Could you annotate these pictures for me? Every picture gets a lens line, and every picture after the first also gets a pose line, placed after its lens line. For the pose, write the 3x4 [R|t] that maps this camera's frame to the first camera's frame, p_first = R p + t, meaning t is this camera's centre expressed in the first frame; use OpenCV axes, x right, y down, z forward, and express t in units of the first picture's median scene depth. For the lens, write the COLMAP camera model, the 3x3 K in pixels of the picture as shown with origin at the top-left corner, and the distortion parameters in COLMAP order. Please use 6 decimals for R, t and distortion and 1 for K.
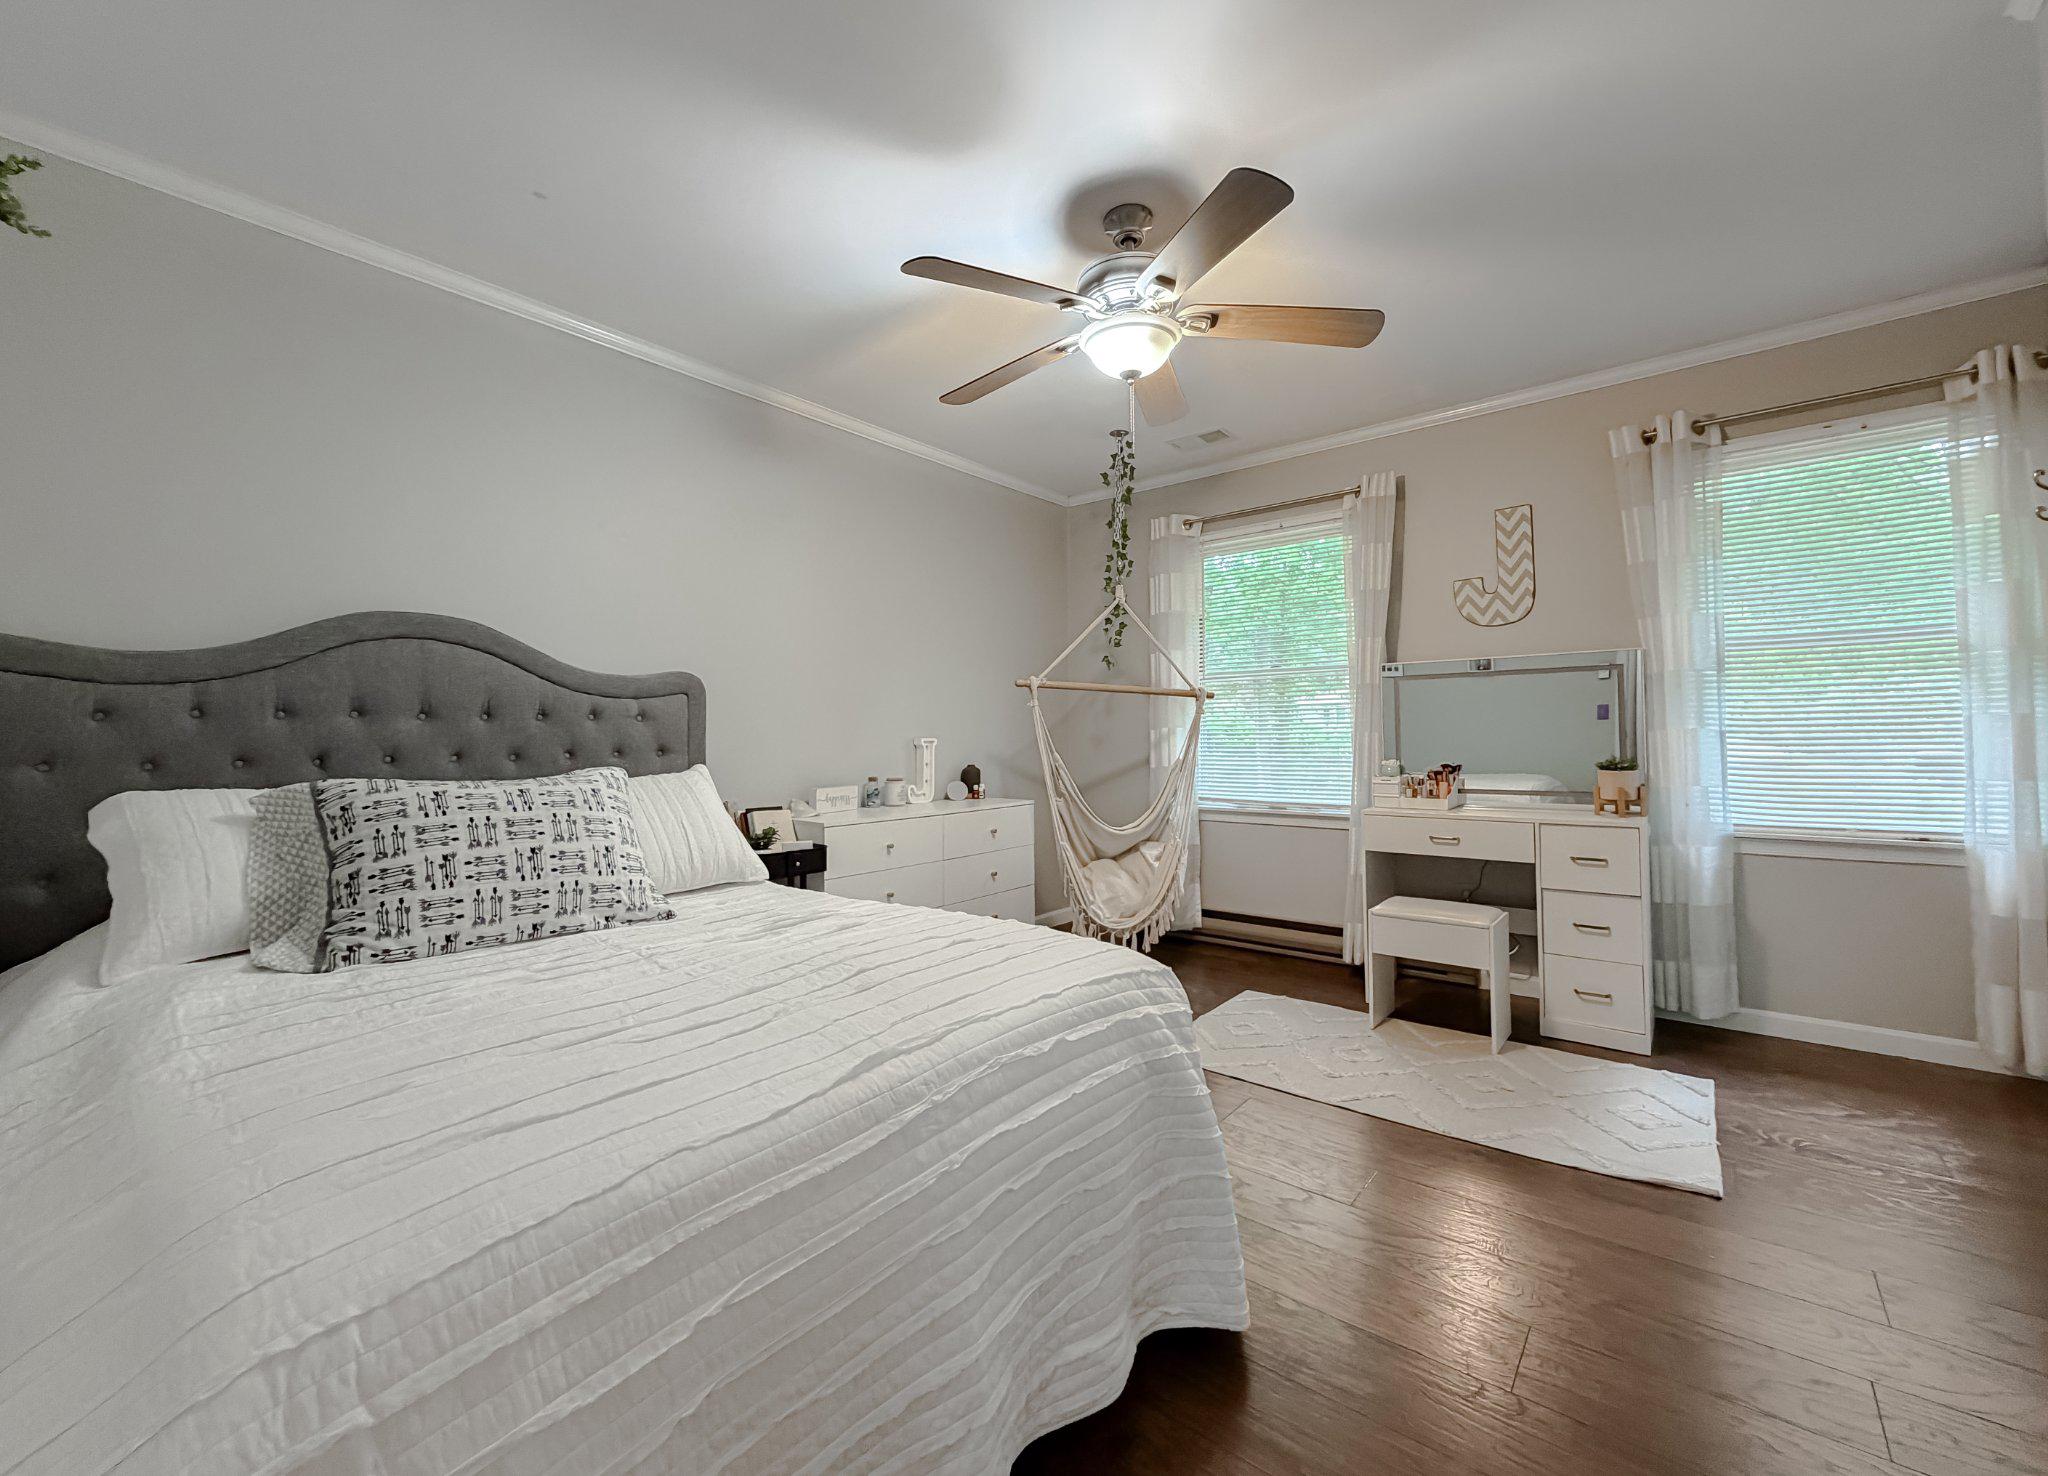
lens RADIAL K [[825.6, 0, 1017.4], [0, 825.6, 709.7], [0, 0, 1]] dist [-0.000025, -0.000002]
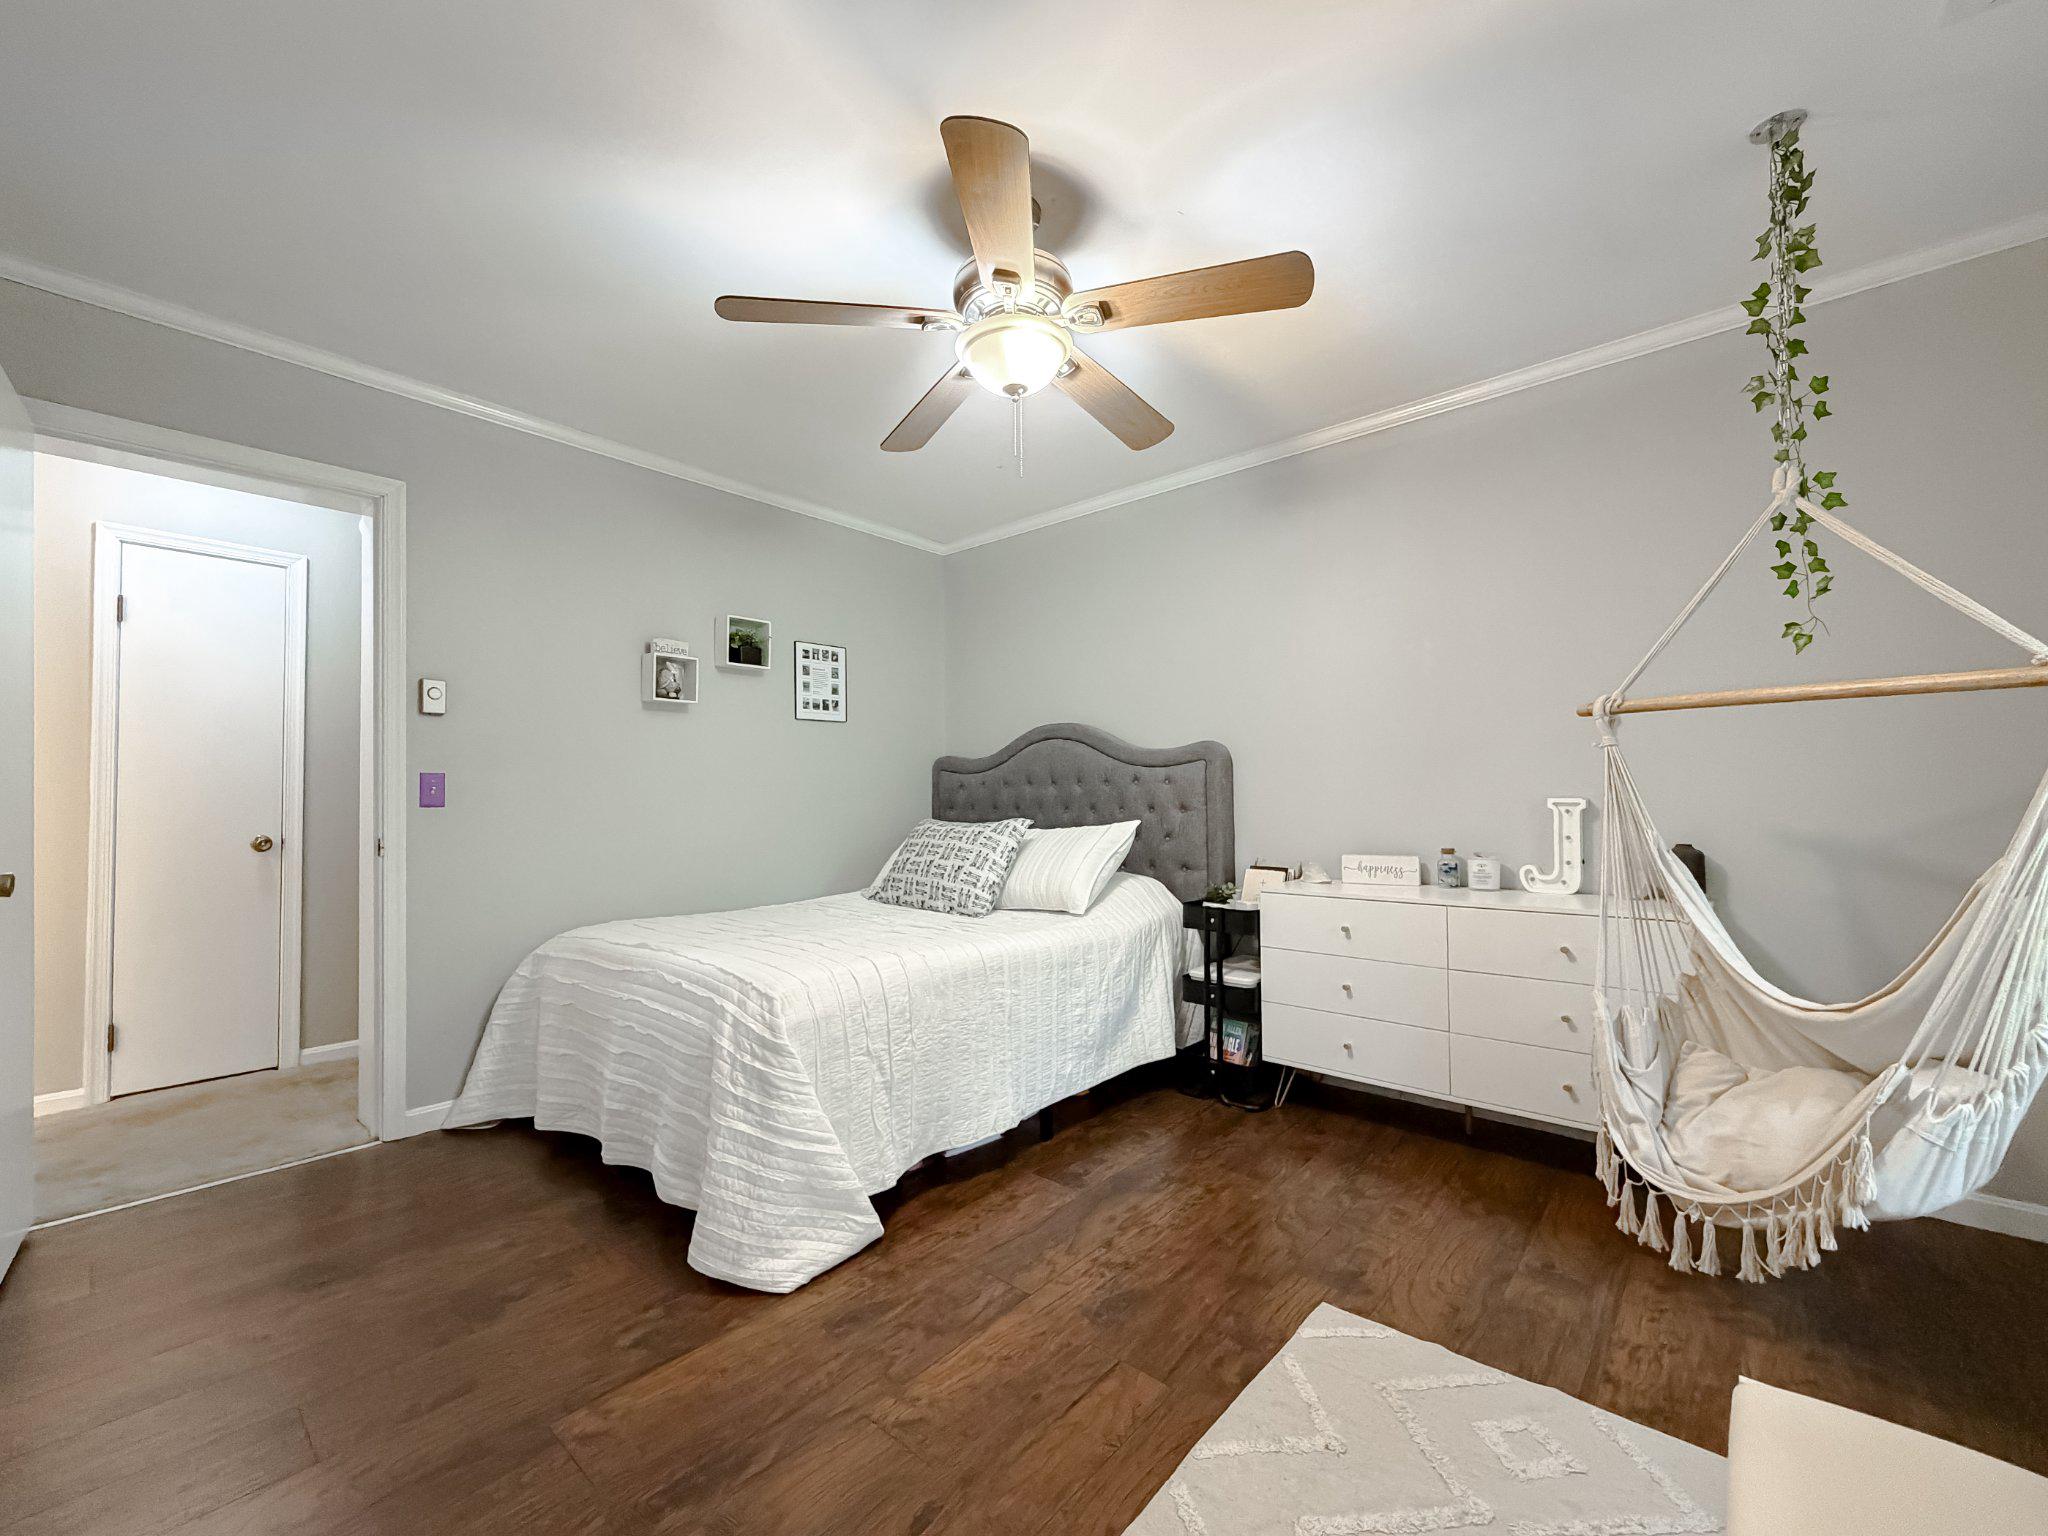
lens RADIAL K [[843.3, 0, 1024.0], [0, 843.3, 768.0], [0, 0, 1]] dist [0.000467, -0.000007]
pose [[-0.029208, -0.022645, -0.999317, 0.685024], [0.041575, 0.998851, -0.023849, 0.008827], [0.998708, -0.042244, -0.028233, 0.678783]]
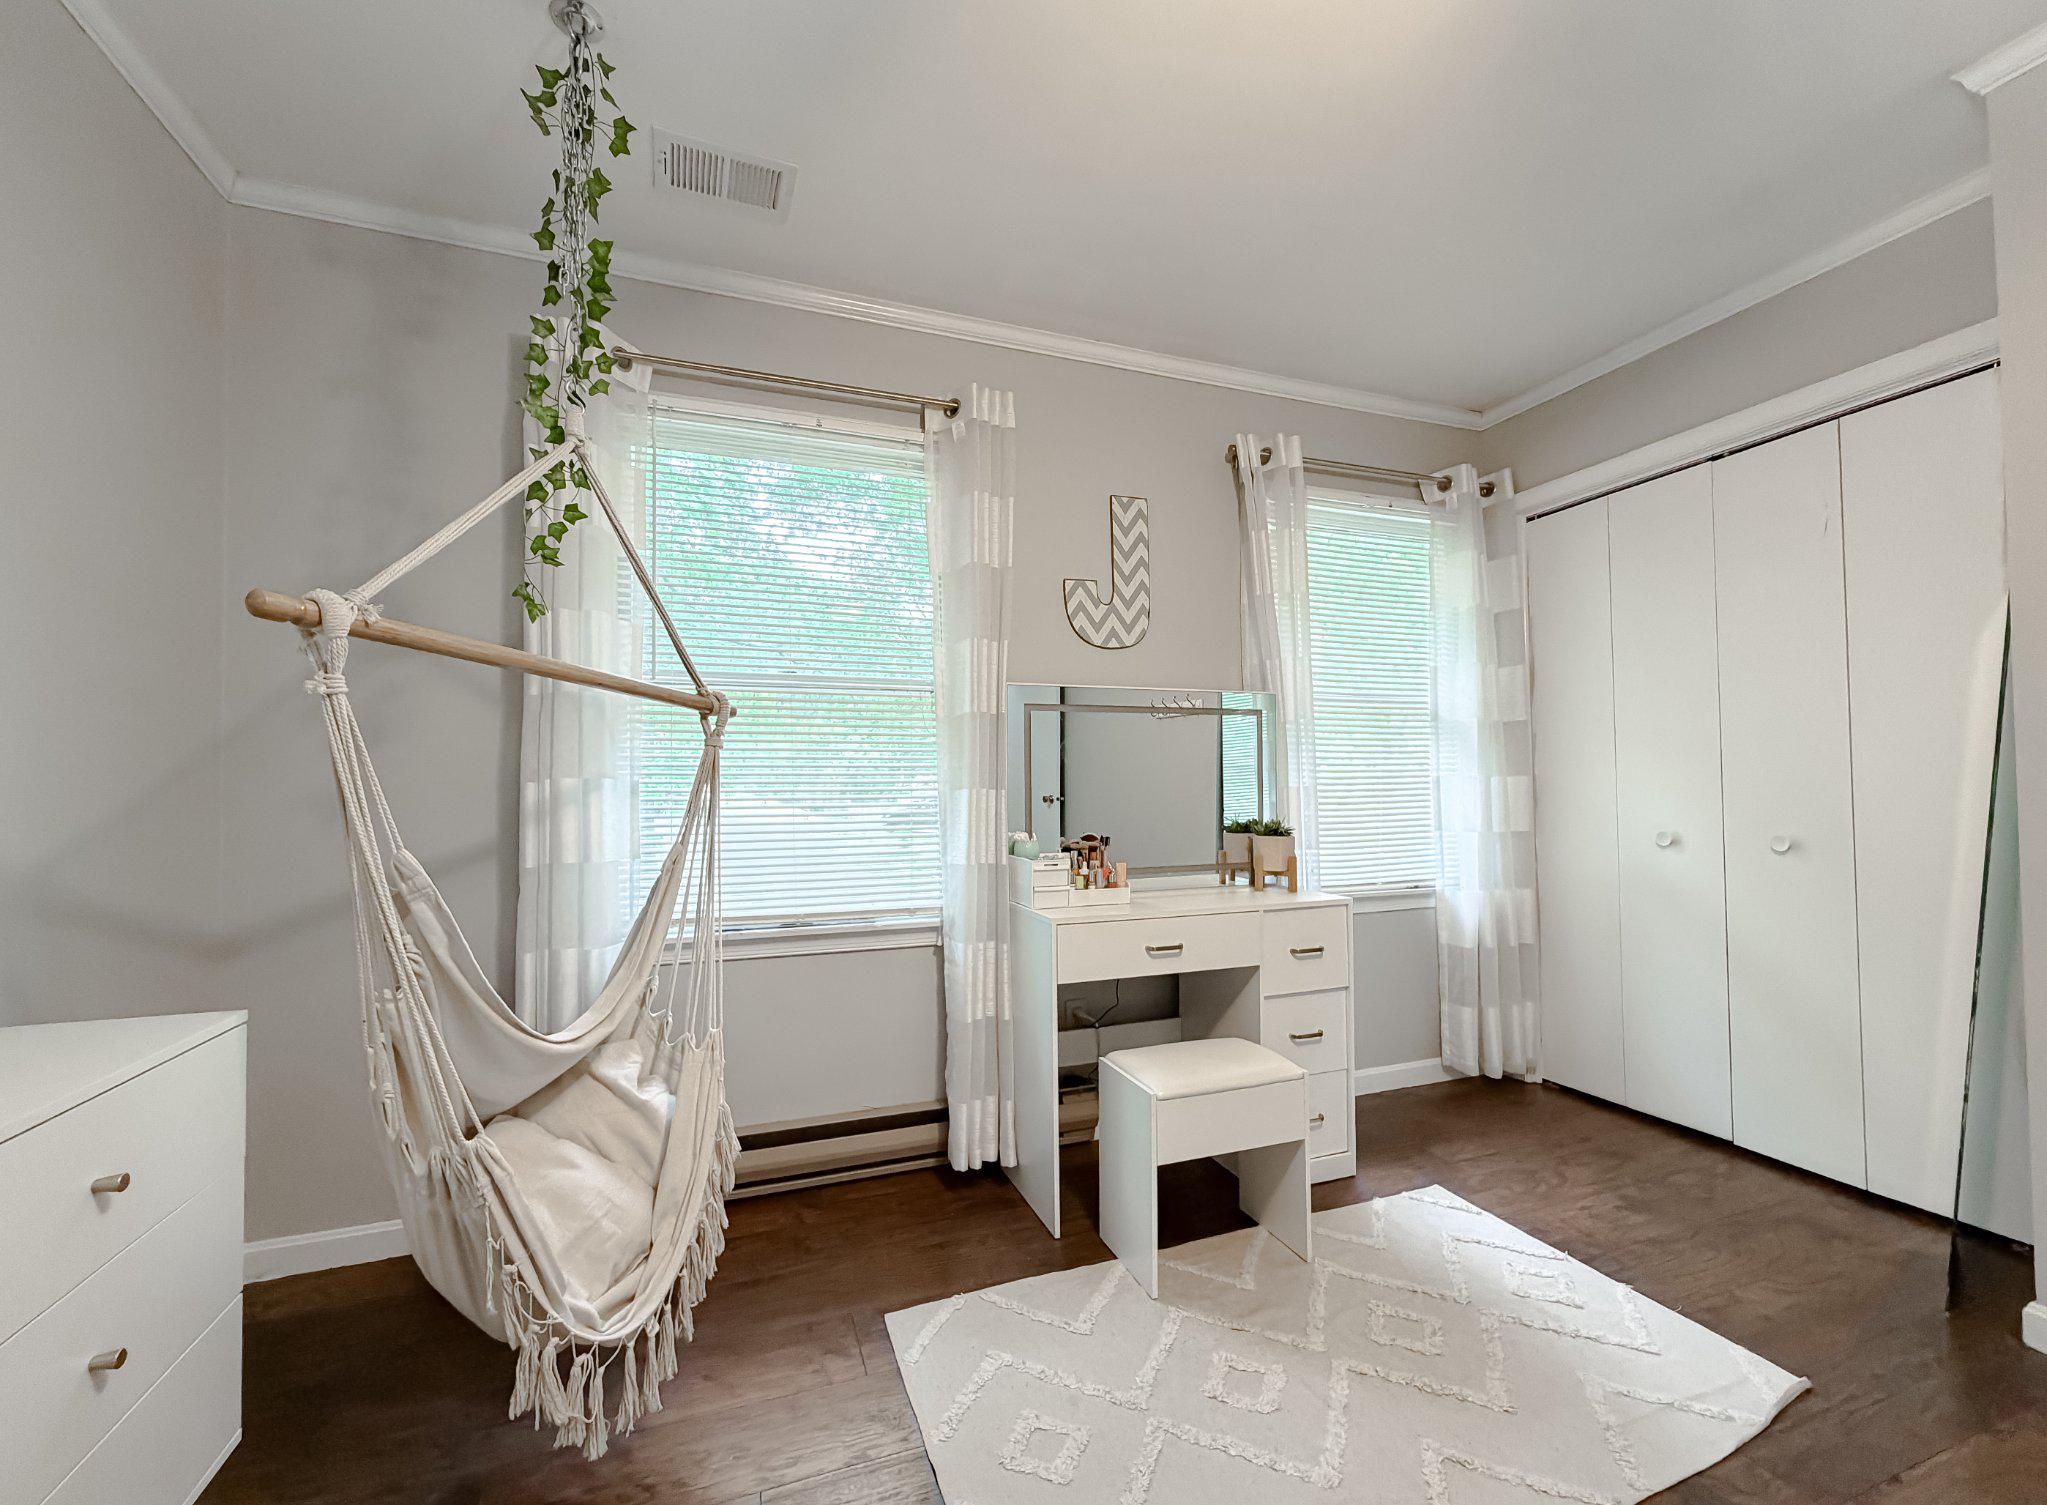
lens RADIAL K [[832.4, 0, 1016.0], [0, 832.4, 776.3], [0, 0, 1]] dist [-0.002582, -0.000210]
pose [[0.509983, 0.018057, 0.859995, -0.116174], [-0.026180, 0.999642, -0.005465, 0.021712], [-0.859786, -0.019728, 0.510273, 0.696116]]
